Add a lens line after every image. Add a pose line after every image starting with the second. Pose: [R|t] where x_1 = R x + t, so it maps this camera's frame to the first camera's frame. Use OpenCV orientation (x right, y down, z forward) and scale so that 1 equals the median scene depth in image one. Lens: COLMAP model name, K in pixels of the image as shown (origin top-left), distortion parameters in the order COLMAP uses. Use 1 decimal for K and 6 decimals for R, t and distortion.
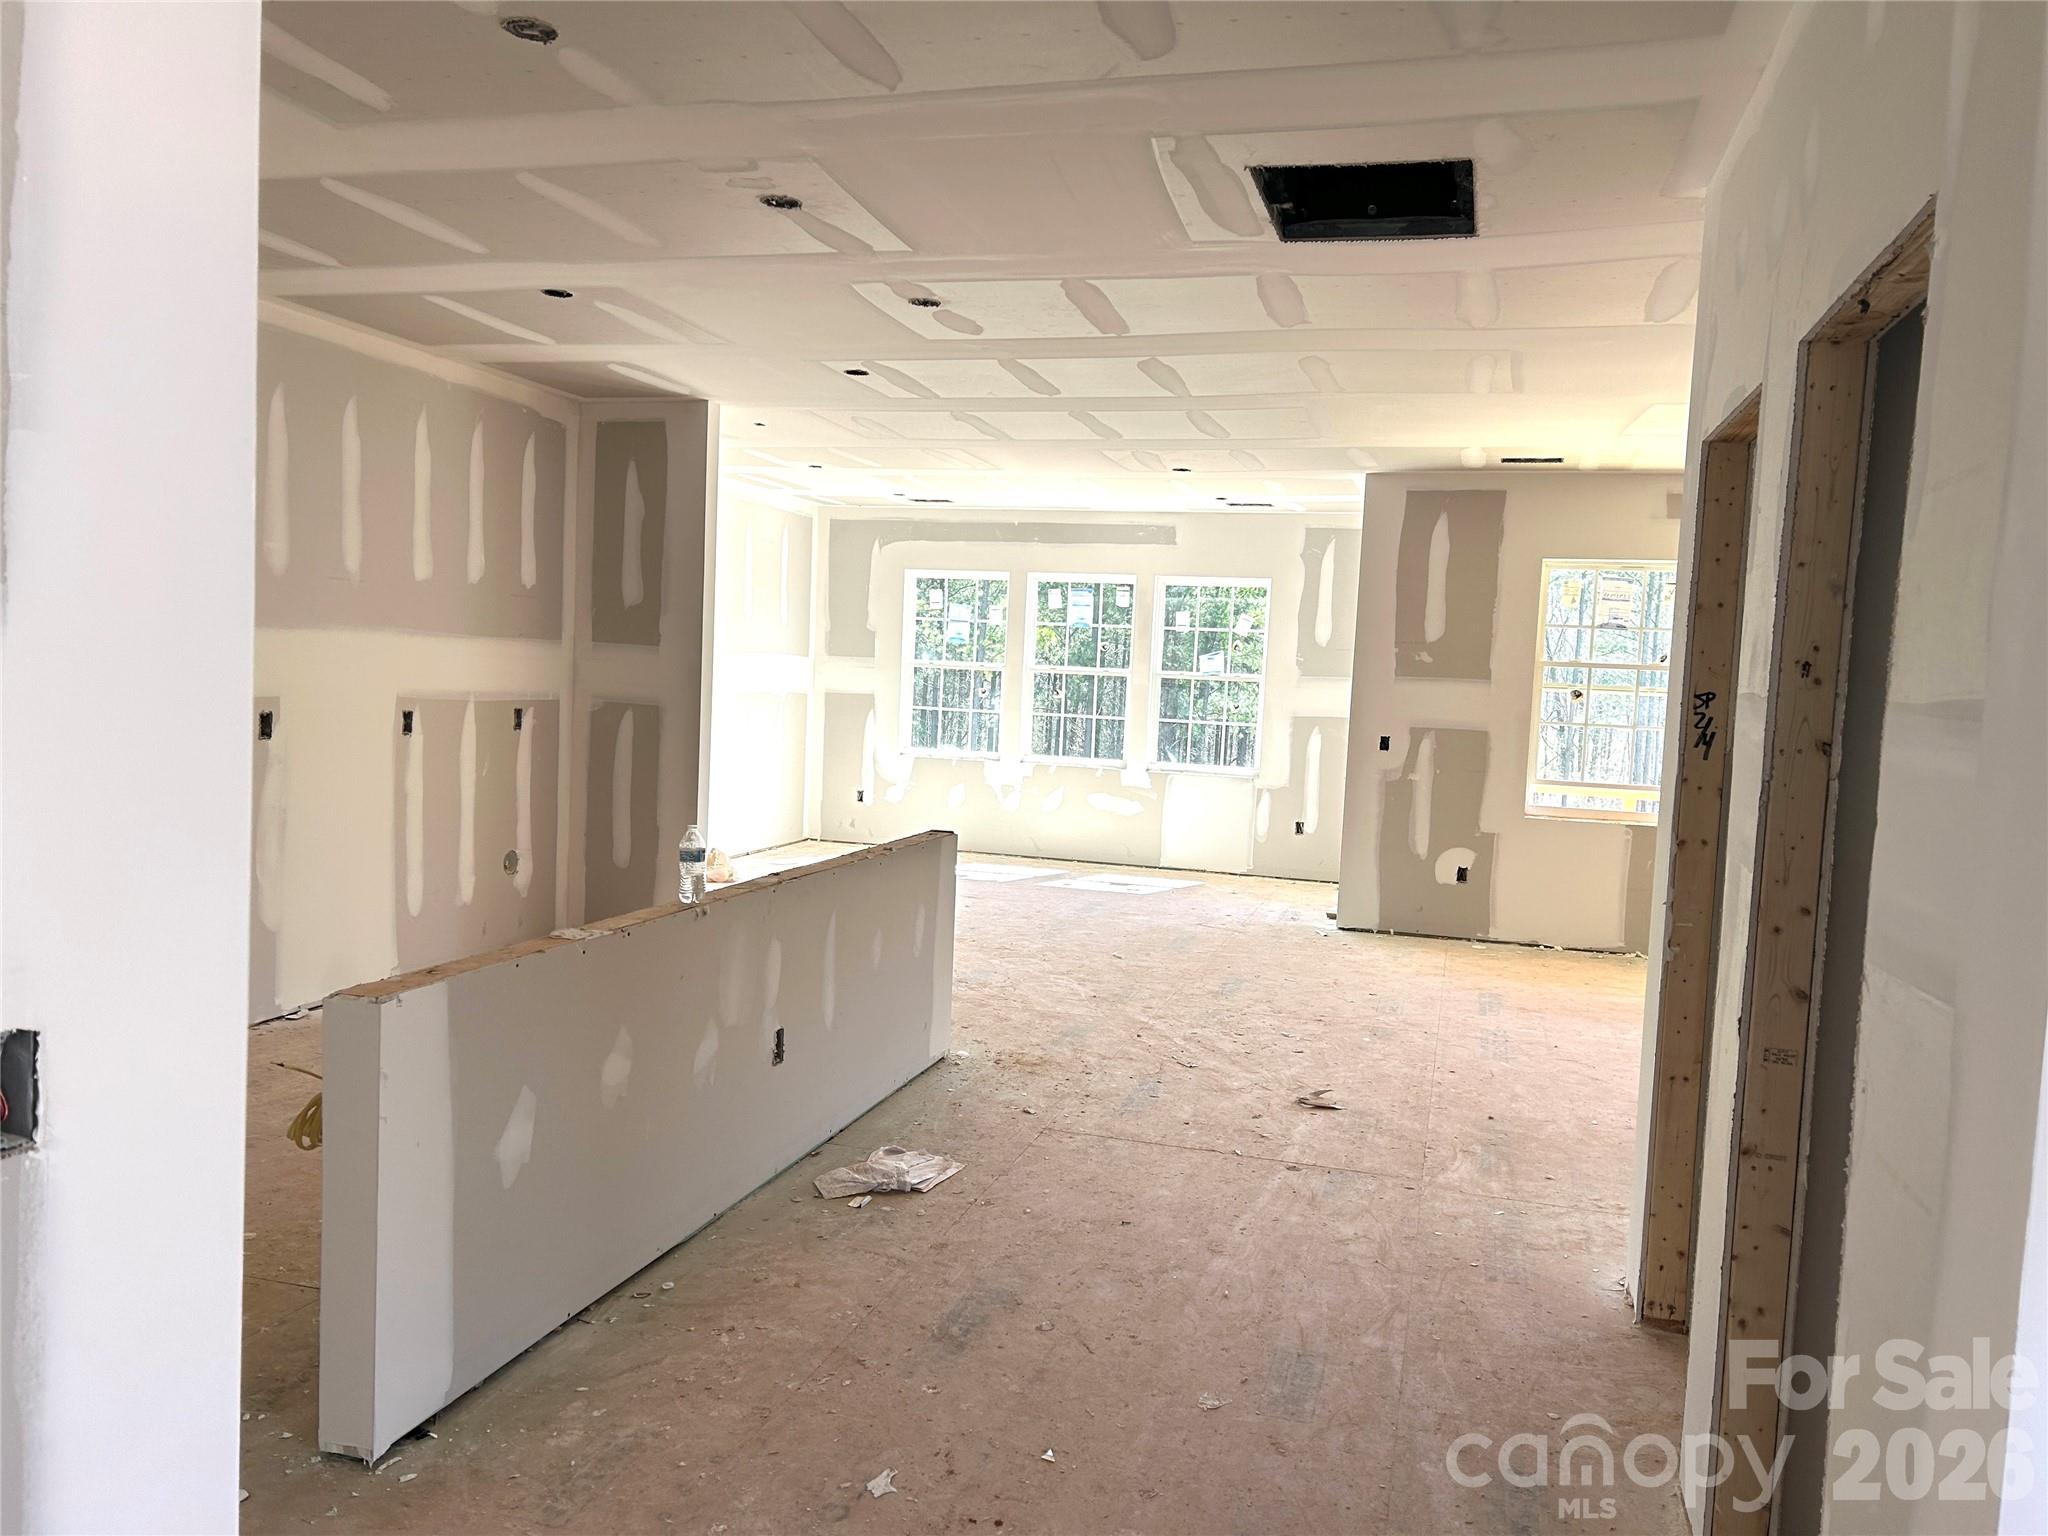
lens RADIAL K [[1540.5, 0, 1024.0], [0, 1540.5, 768.0], [0, 0, 1]] dist [0.060263, -0.006755]
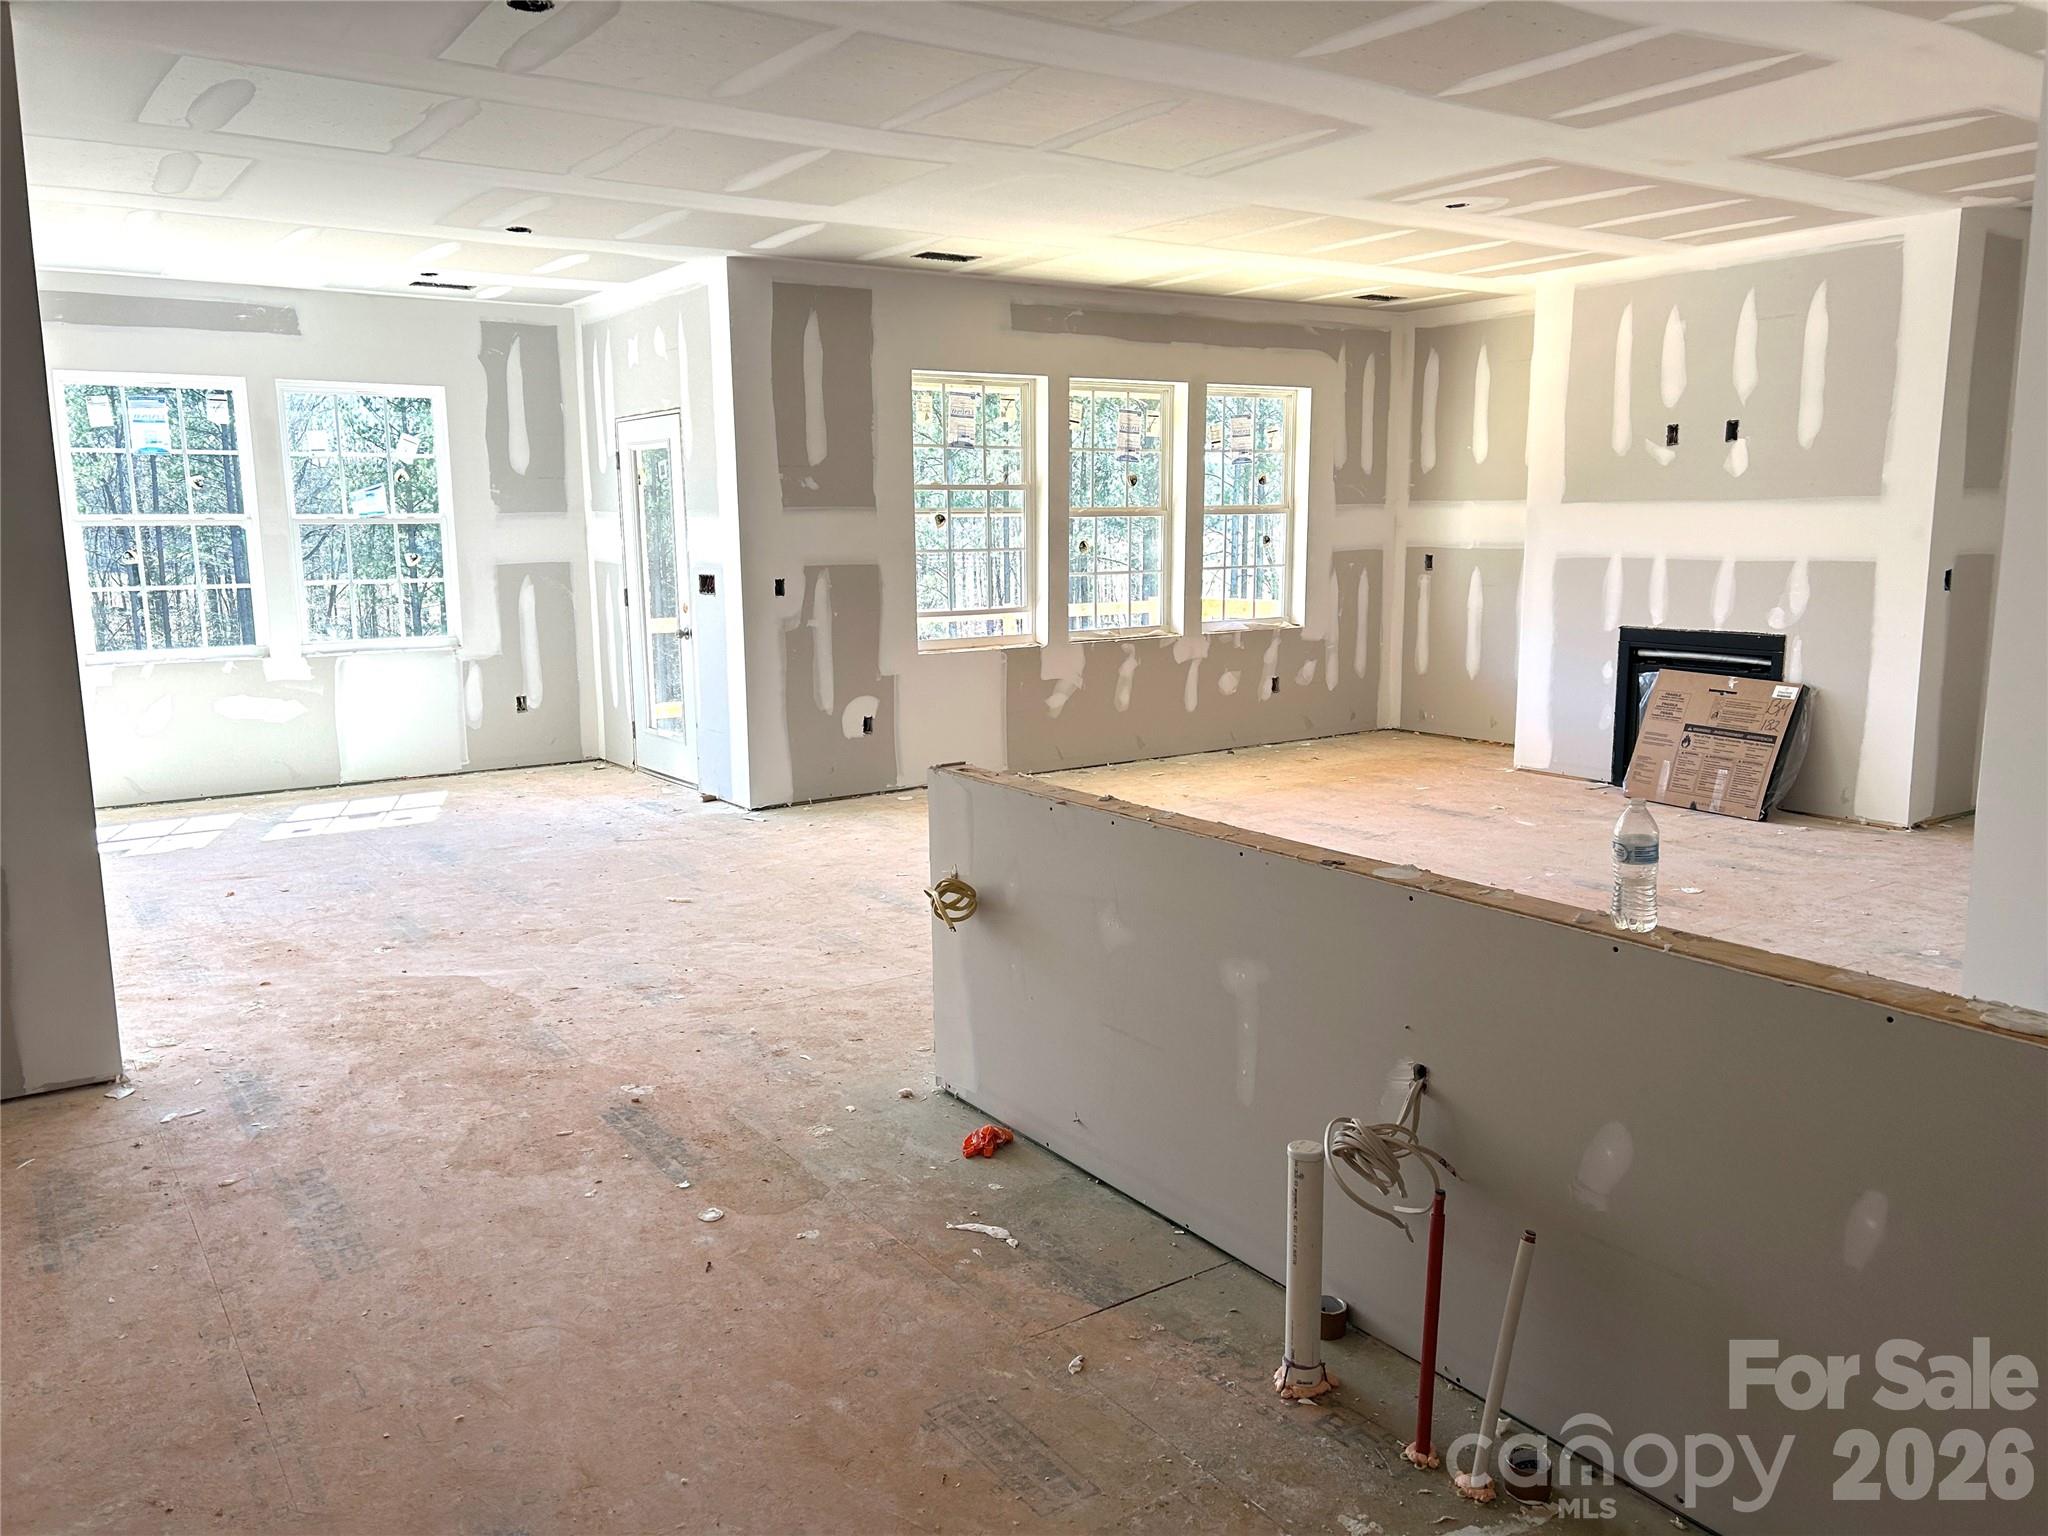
lens RADIAL K [[1540.5, 0, 1024.0], [0, 1540.5, 768.0], [0, 0, 1]] dist [0.060263, -0.006755]
pose [[0.633256, -0.174784, 0.753948, -0.344478], [0.089178, 0.984155, 0.153249, -0.036749], [-0.768788, -0.029810, 0.638809, 0.349252]]
